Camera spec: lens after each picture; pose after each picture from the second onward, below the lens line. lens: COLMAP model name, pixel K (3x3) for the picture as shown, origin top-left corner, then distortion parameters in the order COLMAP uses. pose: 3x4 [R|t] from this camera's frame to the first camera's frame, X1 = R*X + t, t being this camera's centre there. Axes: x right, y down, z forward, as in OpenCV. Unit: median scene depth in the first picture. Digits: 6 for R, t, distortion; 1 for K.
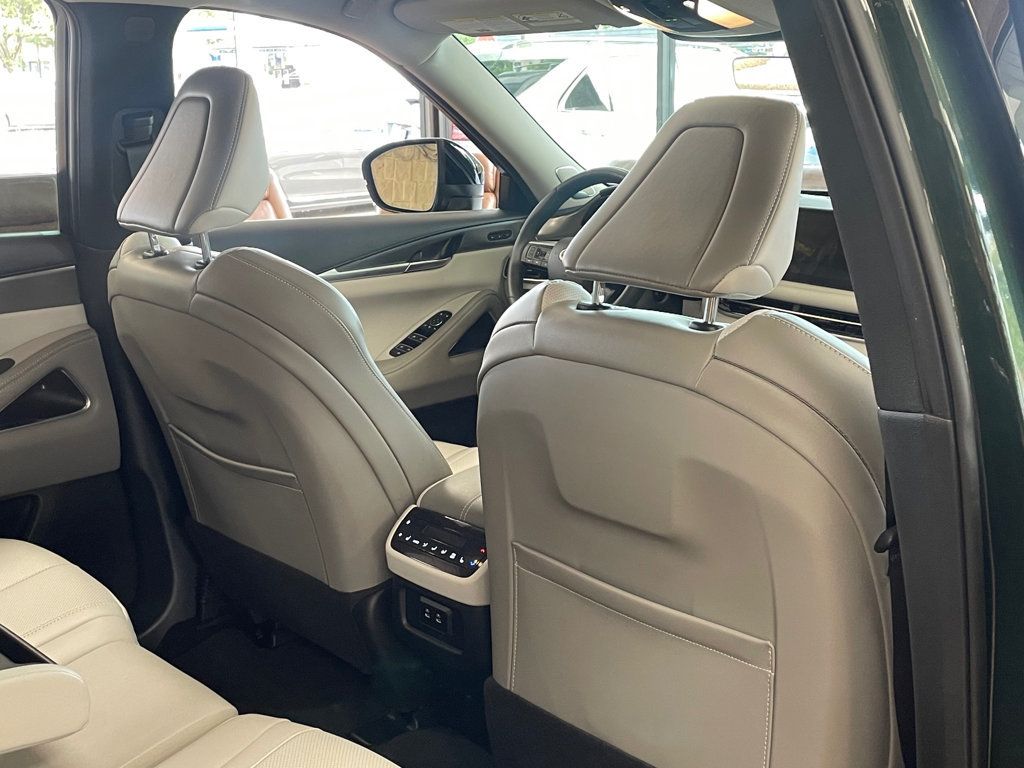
lens RADIAL K [[1207.3, 0, 512.0], [0, 1207.3, 384.0], [0, 0, 1]] dist [0.144678, -0.246762]
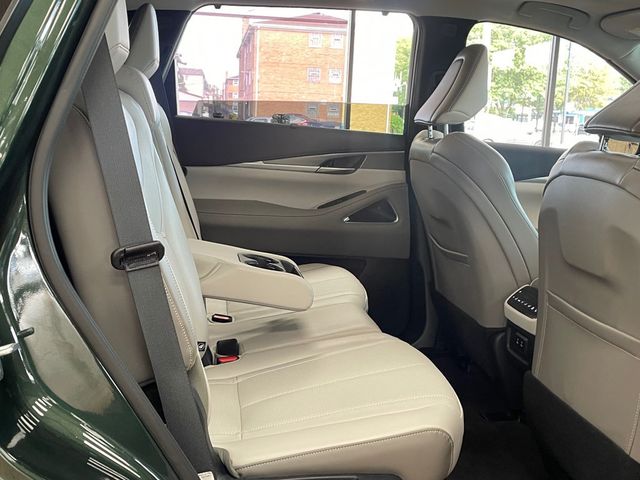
lens RADIAL K [[754.6, 0, 320.0], [0, 754.6, 240.0], [0, 0, 1]] dist [0.144678, -0.246762]
pose [[0.814764, 0.149200, -0.560267, 0.287687], [-0.203836, 0.978347, -0.035891, 0.139139], [0.542781, 0.143445, 0.827534, -0.093670]]
